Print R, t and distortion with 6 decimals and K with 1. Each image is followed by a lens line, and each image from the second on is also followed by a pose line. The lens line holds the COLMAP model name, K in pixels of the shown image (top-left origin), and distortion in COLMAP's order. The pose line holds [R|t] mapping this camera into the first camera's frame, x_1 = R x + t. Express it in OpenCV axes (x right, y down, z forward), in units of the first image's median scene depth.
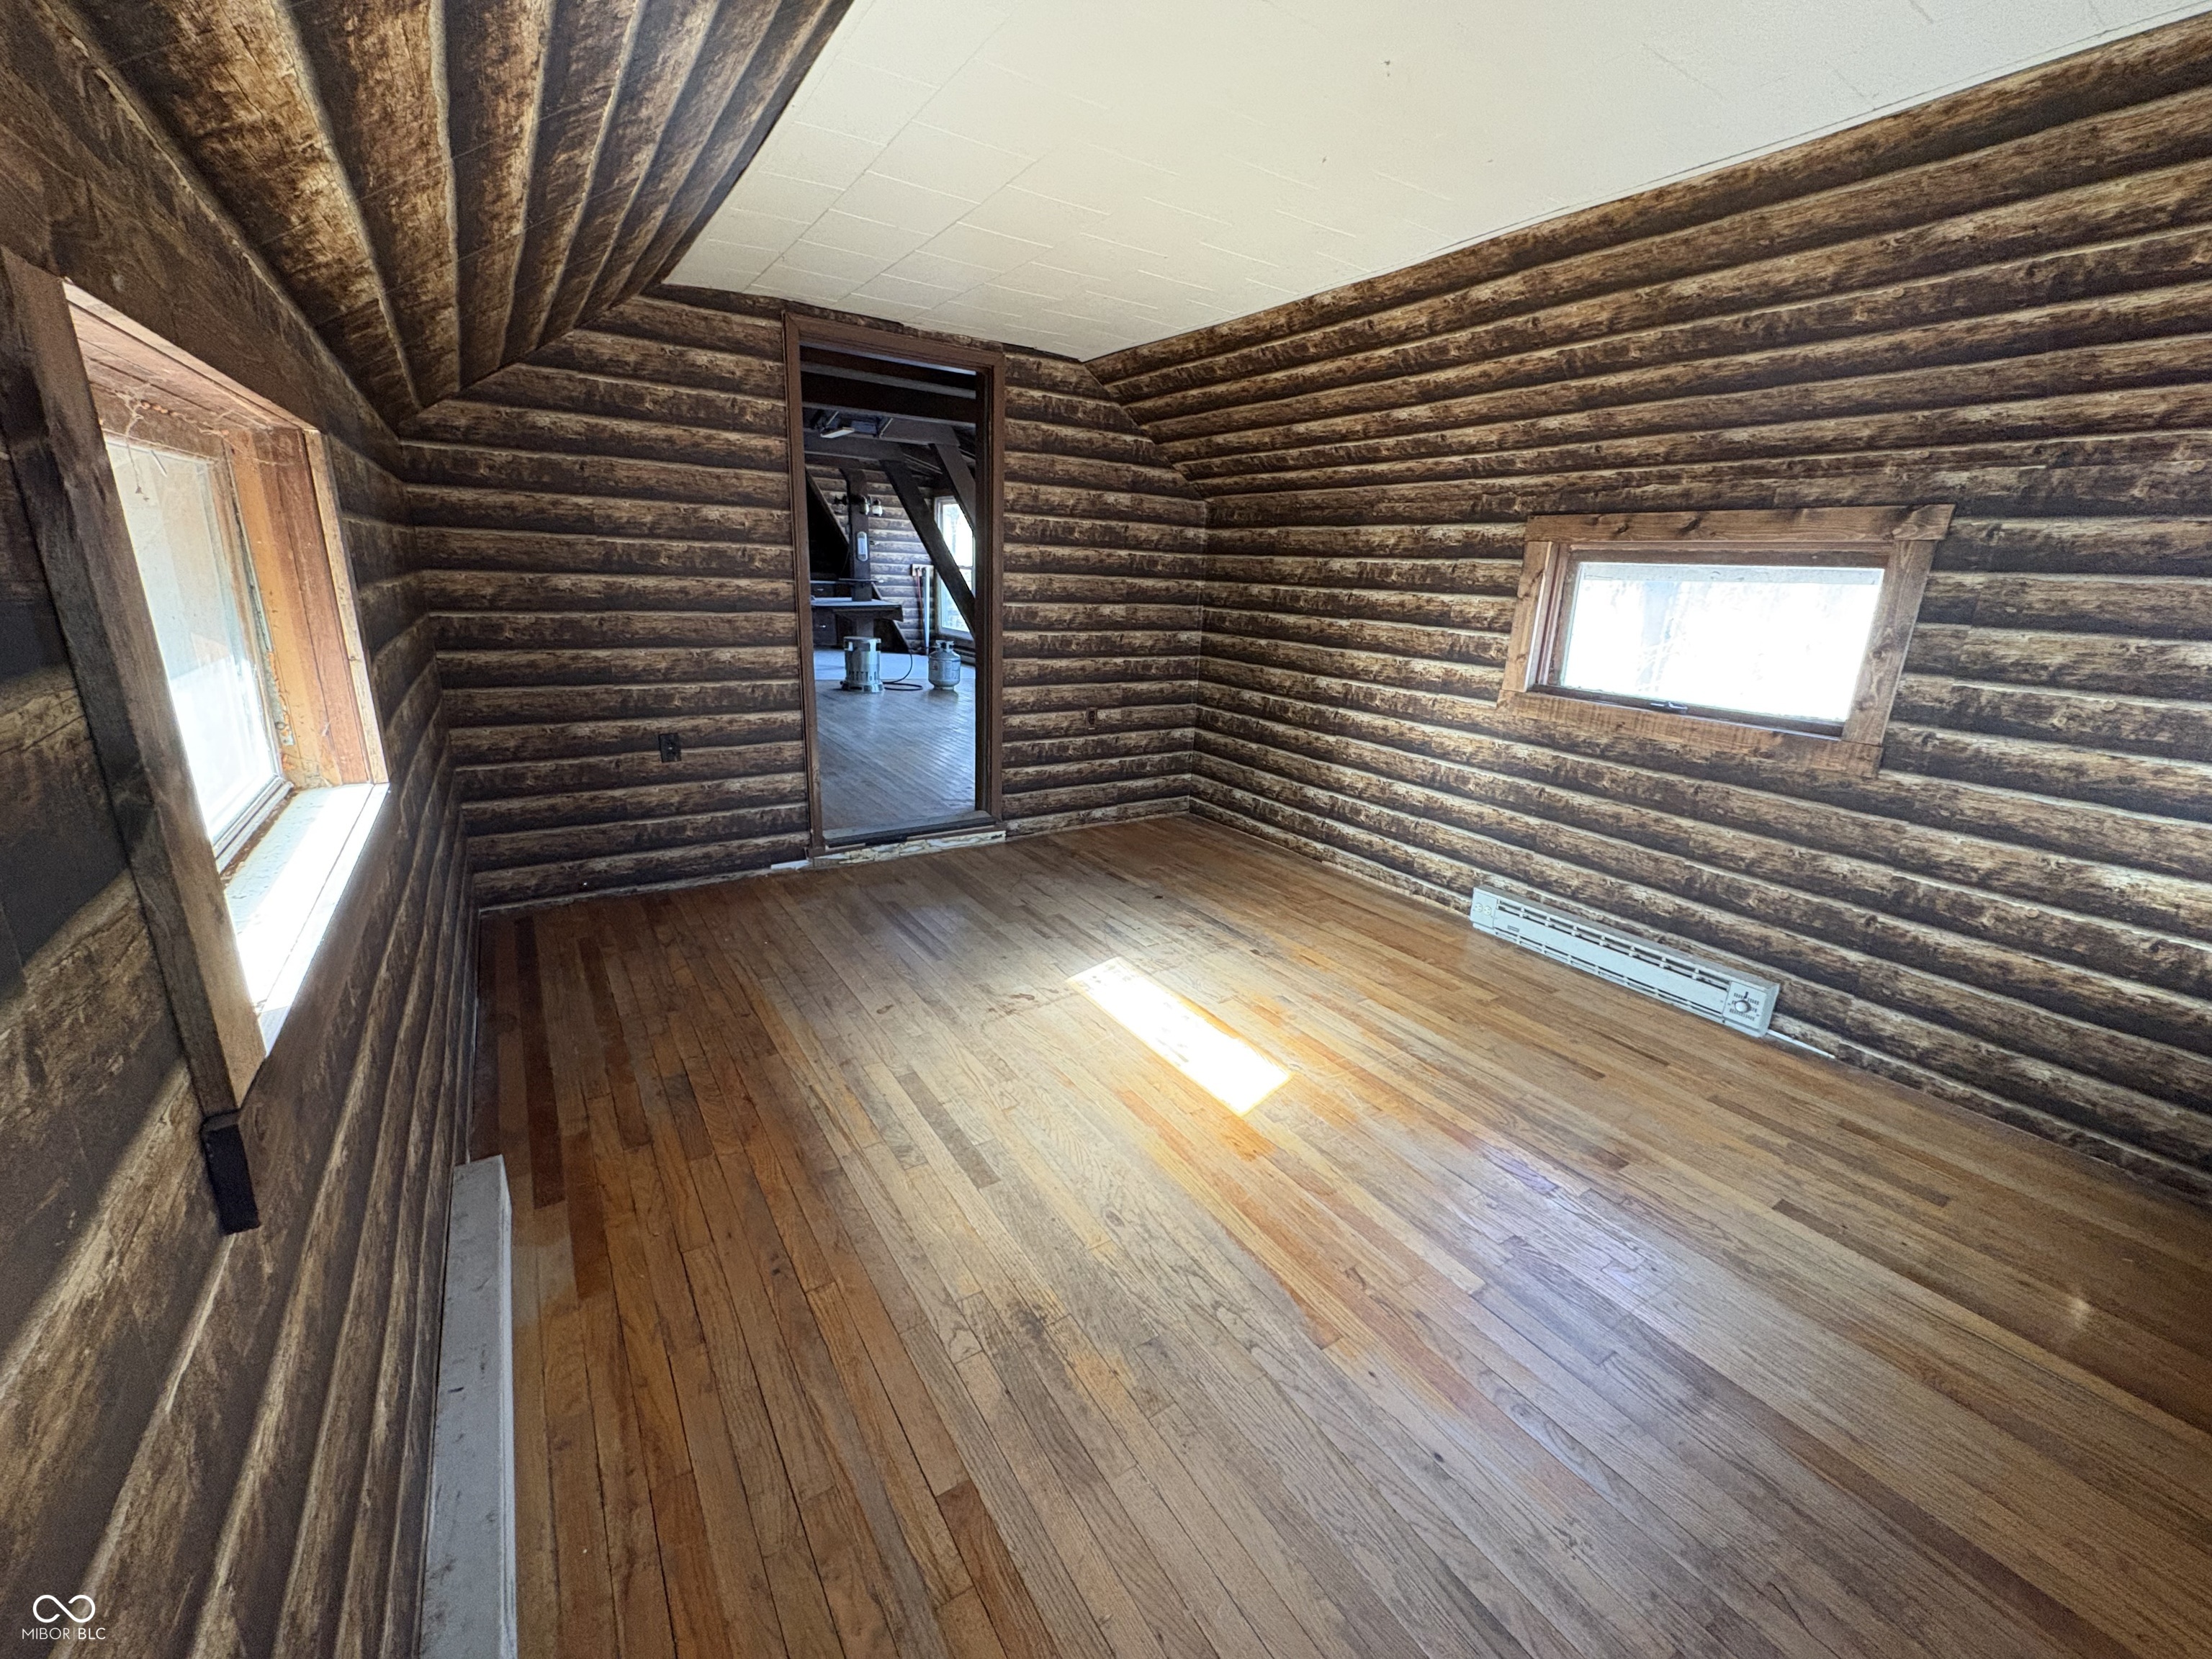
lens RADIAL K [[882.1, 0, 1107.1], [0, 882.1, 825.3], [0, 0, 1]] dist [0.001632, -0.000338]
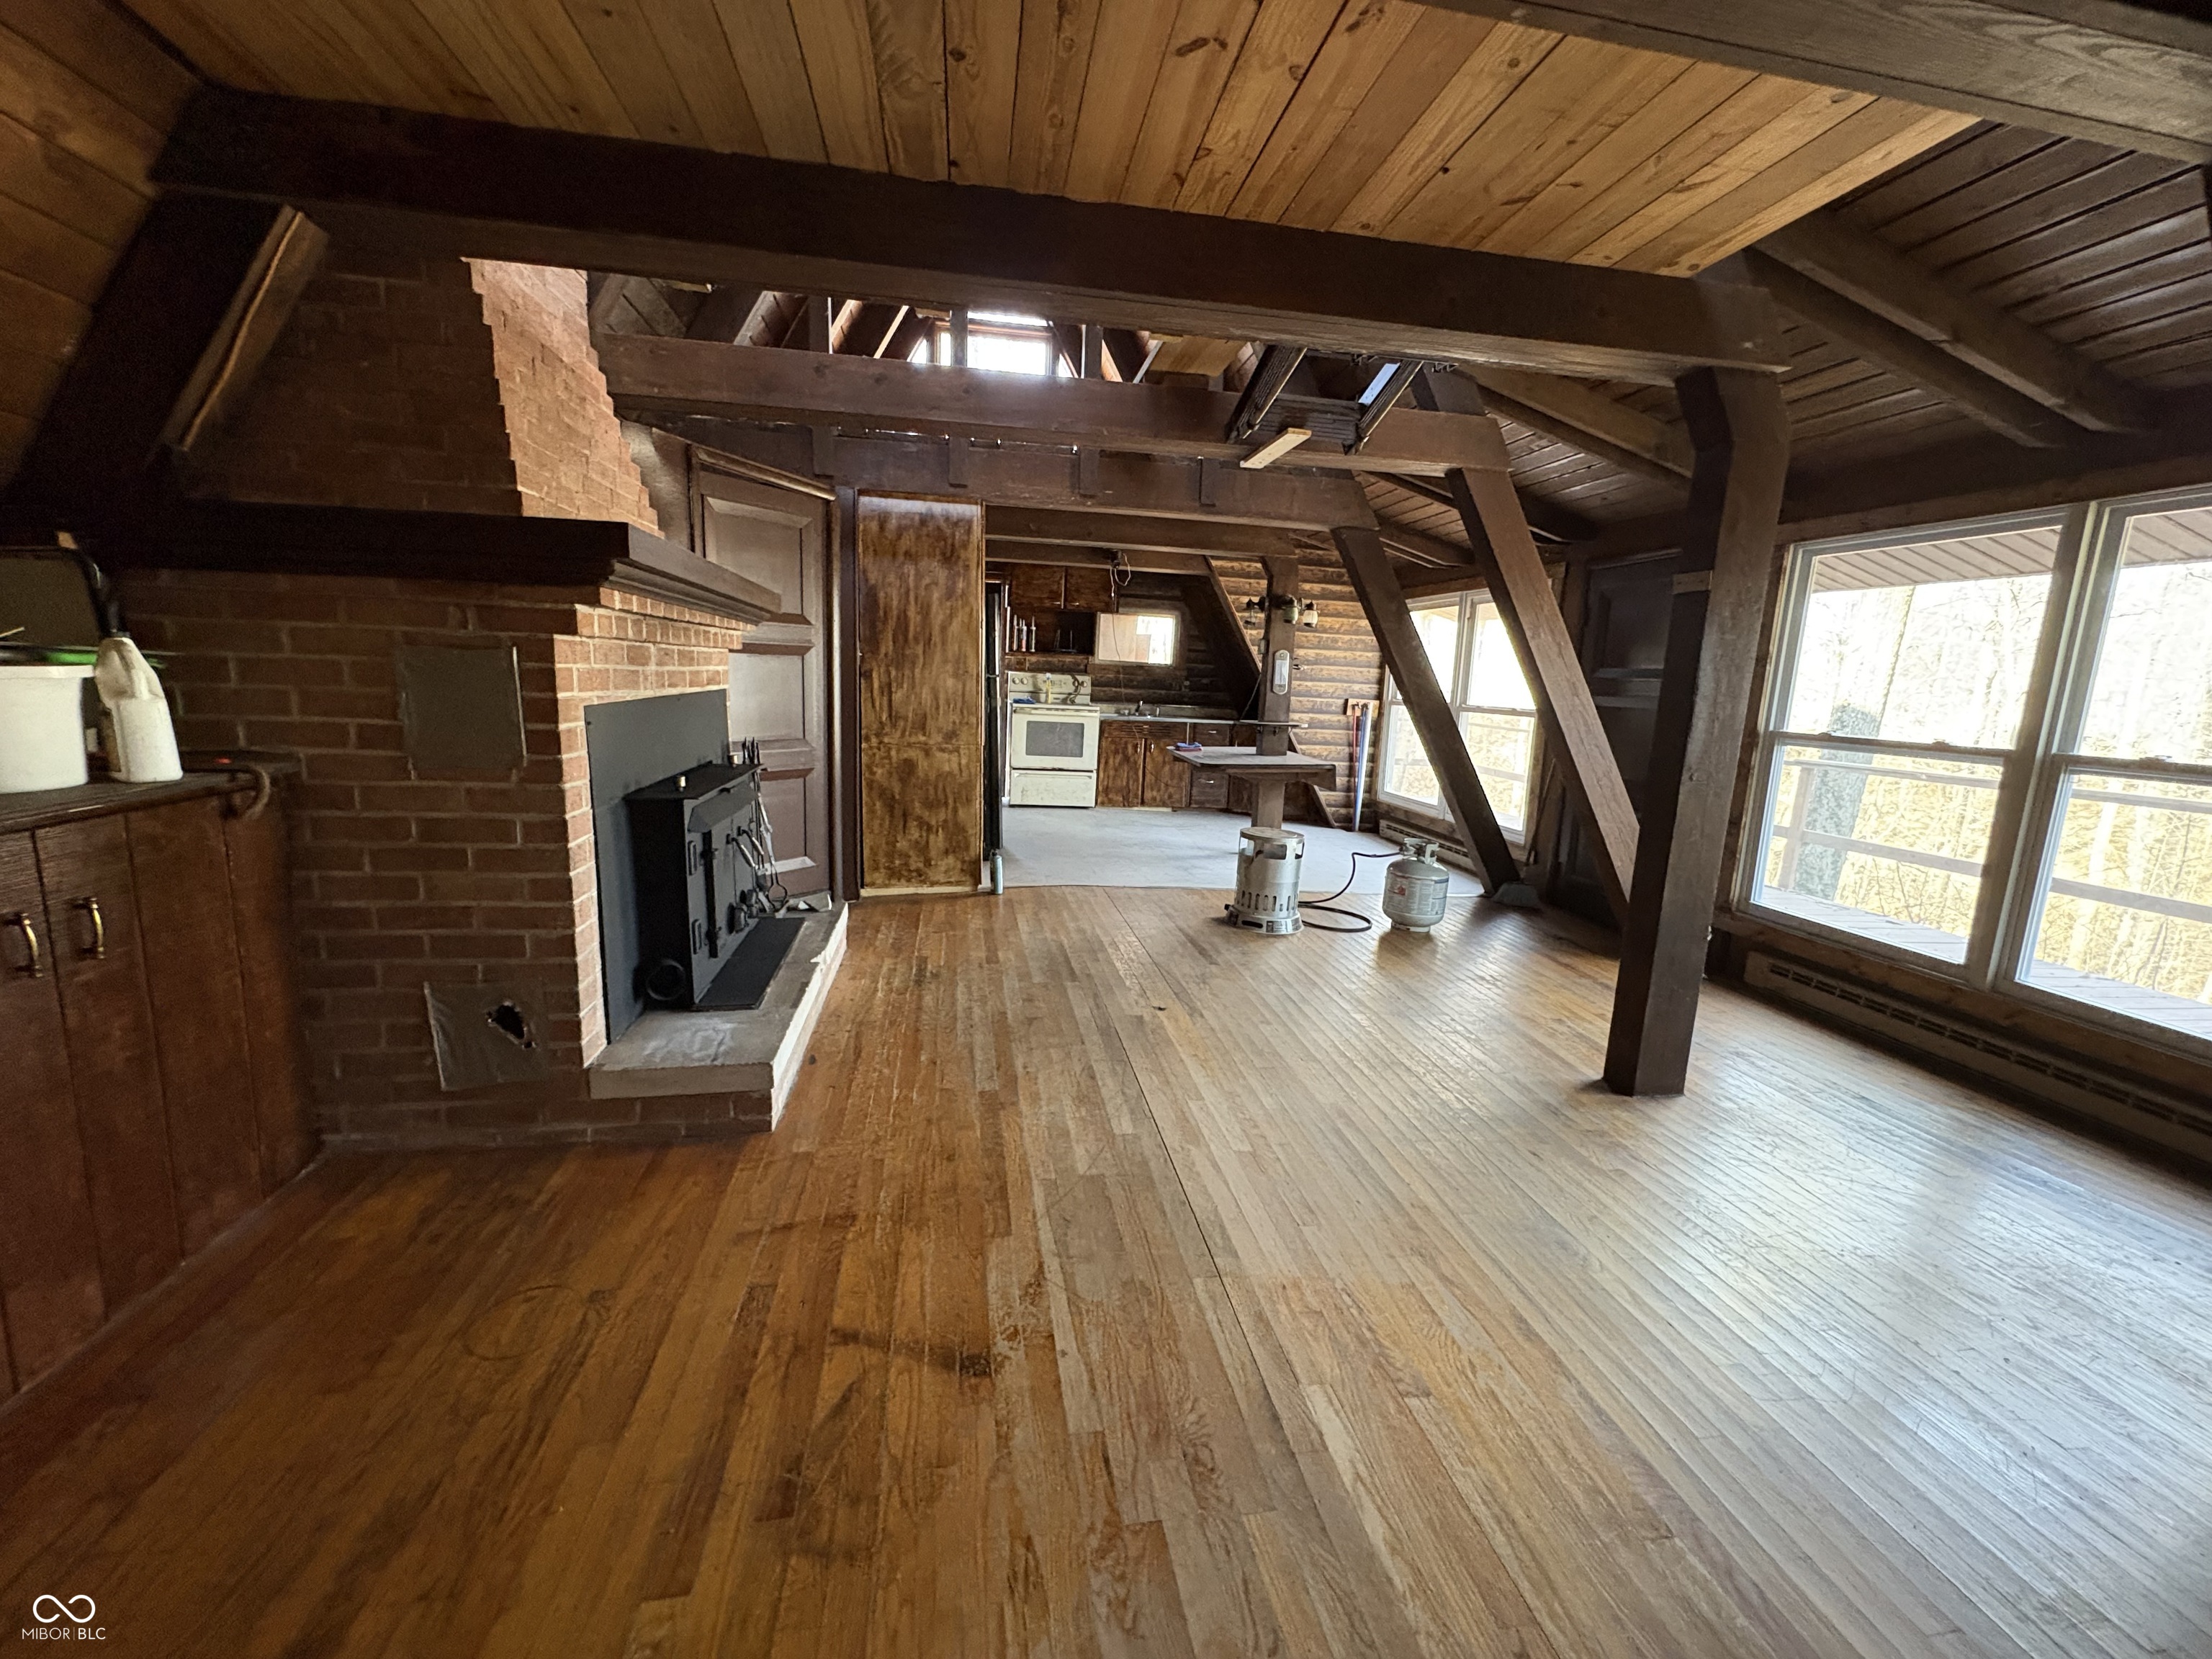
lens RADIAL K [[882.1, 0, 1107.1], [0, 882.1, 825.3], [0, 0, 1]] dist [0.001632, -0.000338]
pose [[0.909352, 0.067925, -0.410445, -0.299642], [-0.124216, 0.985909, -0.112044, -0.292245], [0.397051, 0.152872, 0.904976, 0.948074]]
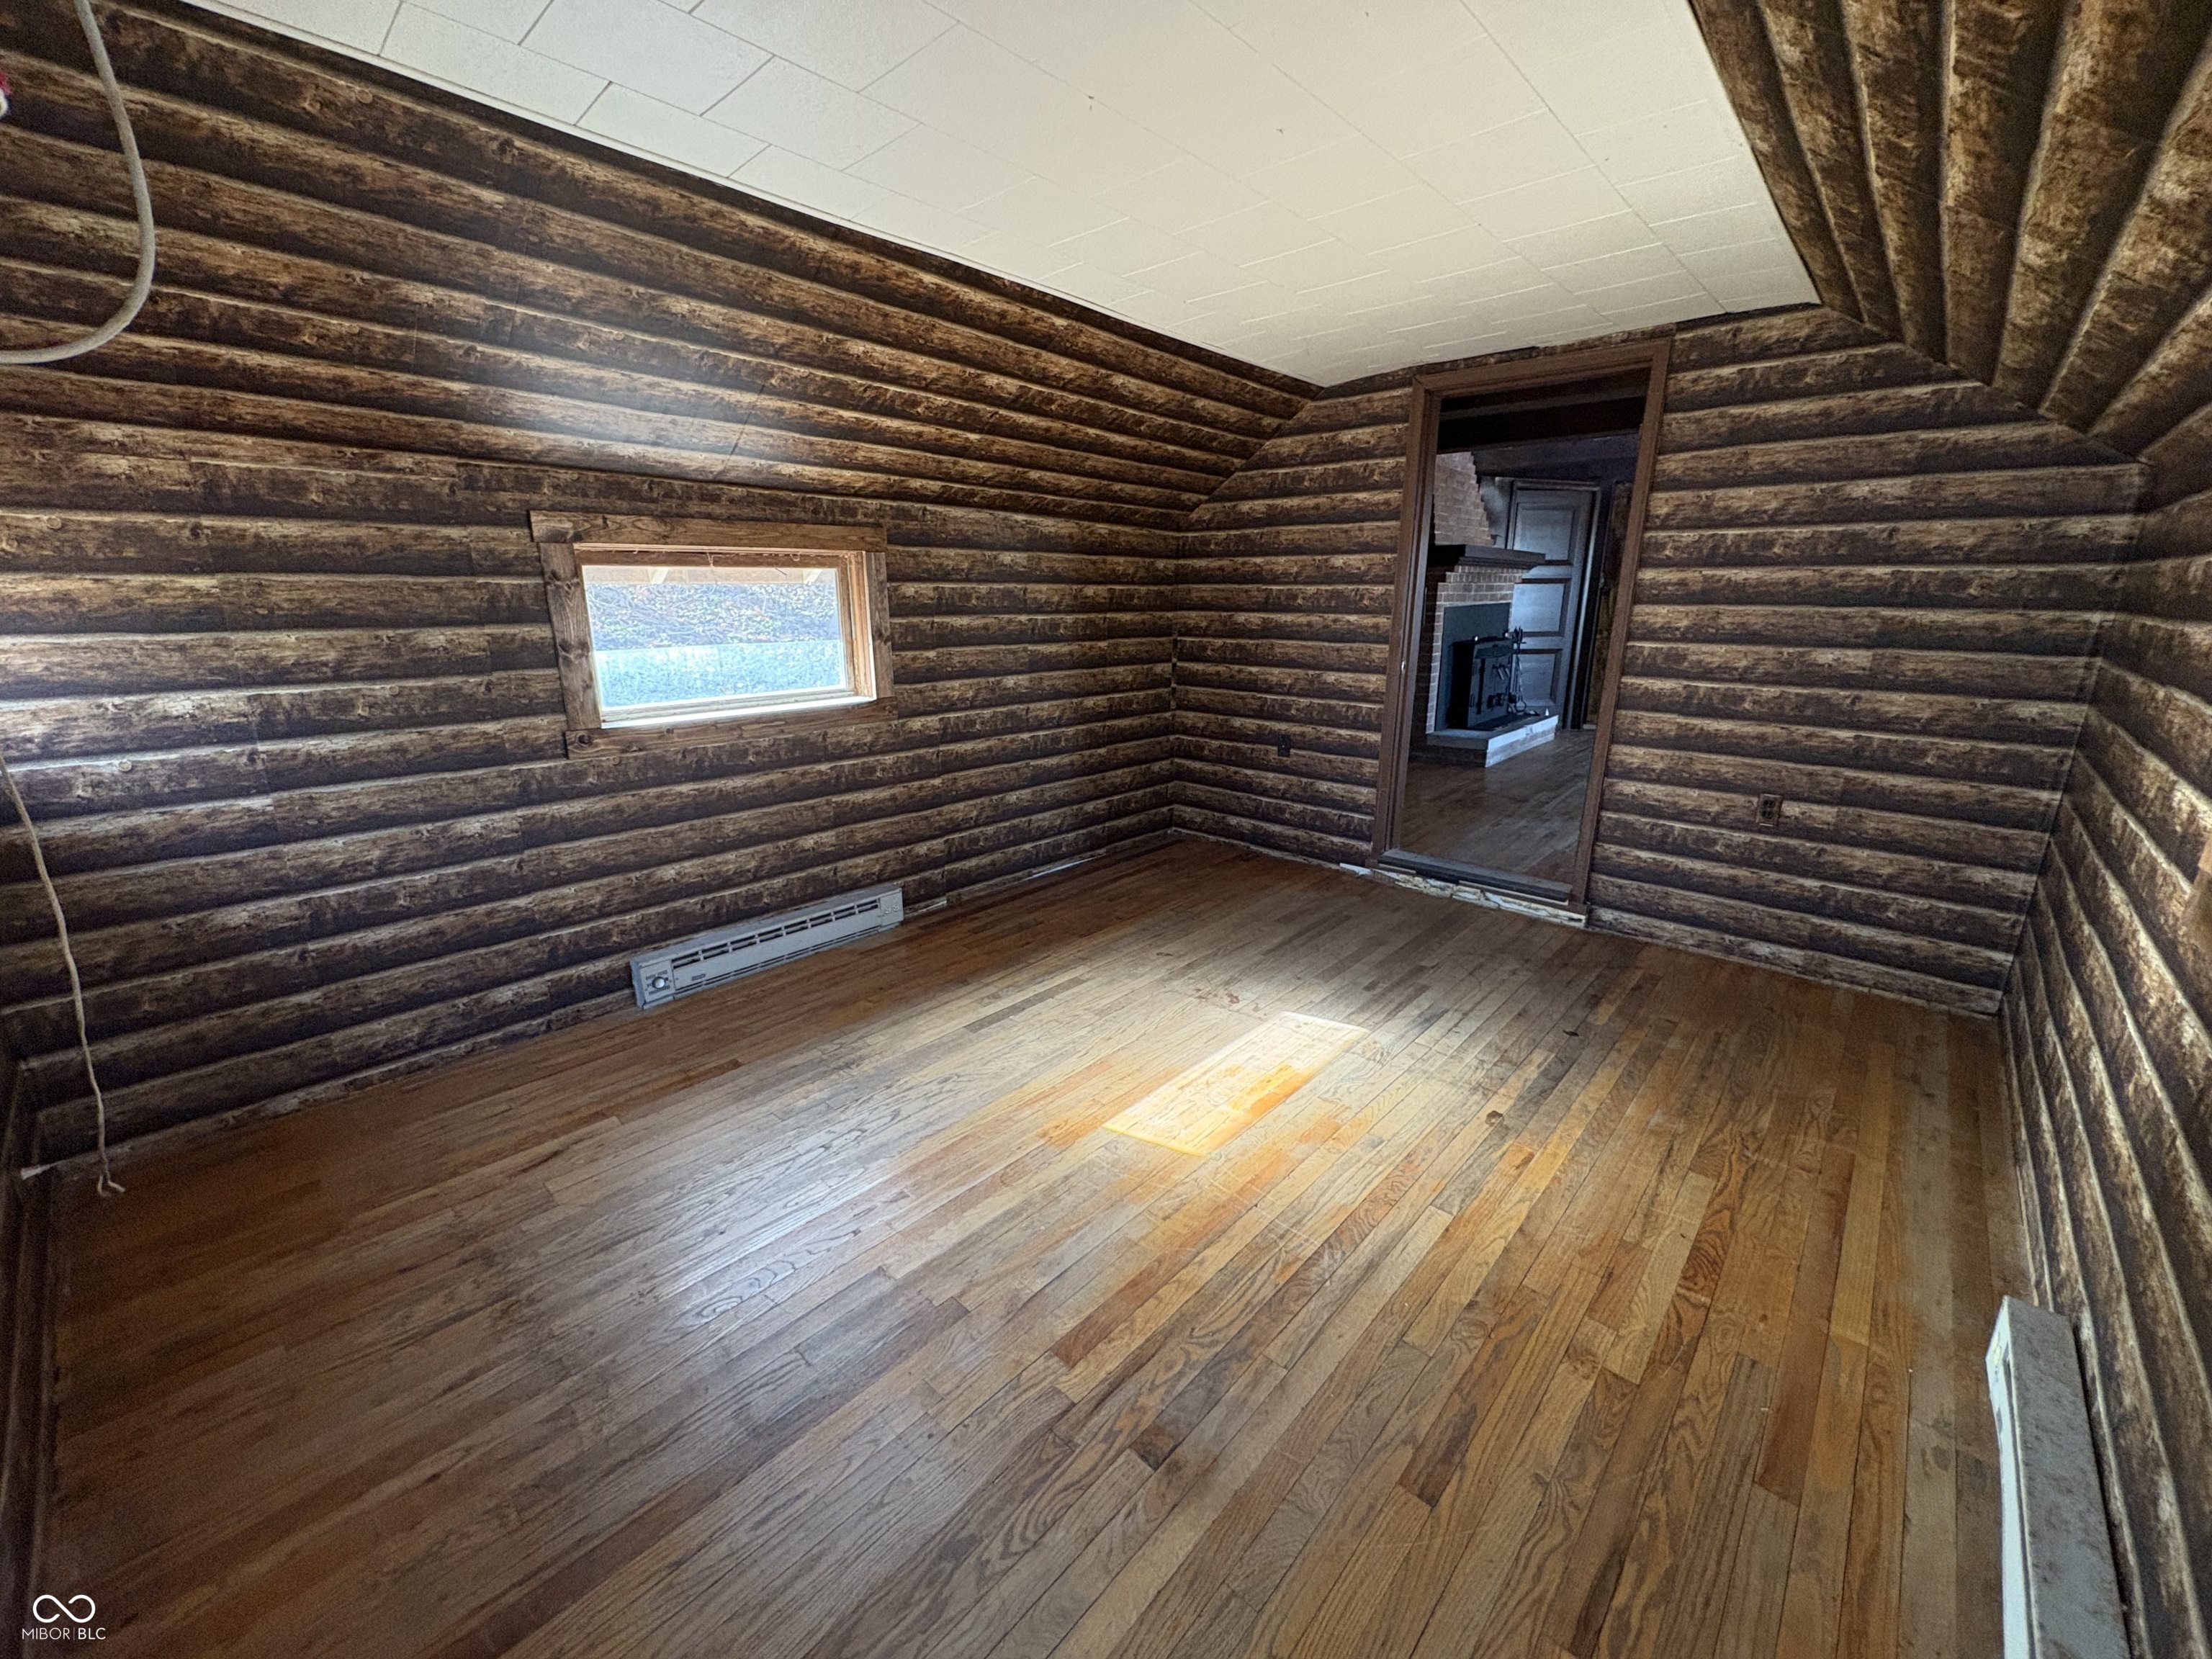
lens RADIAL K [[882.1, 0, 1107.1], [0, 882.1, 825.3], [0, 0, 1]] dist [0.001632, -0.000338]
pose [[0.241088, 0.213112, -0.946816, 0.606648], [-0.263440, 0.953333, 0.147499, -0.088381], [0.934064, 0.213869, 0.285979, 0.372712]]
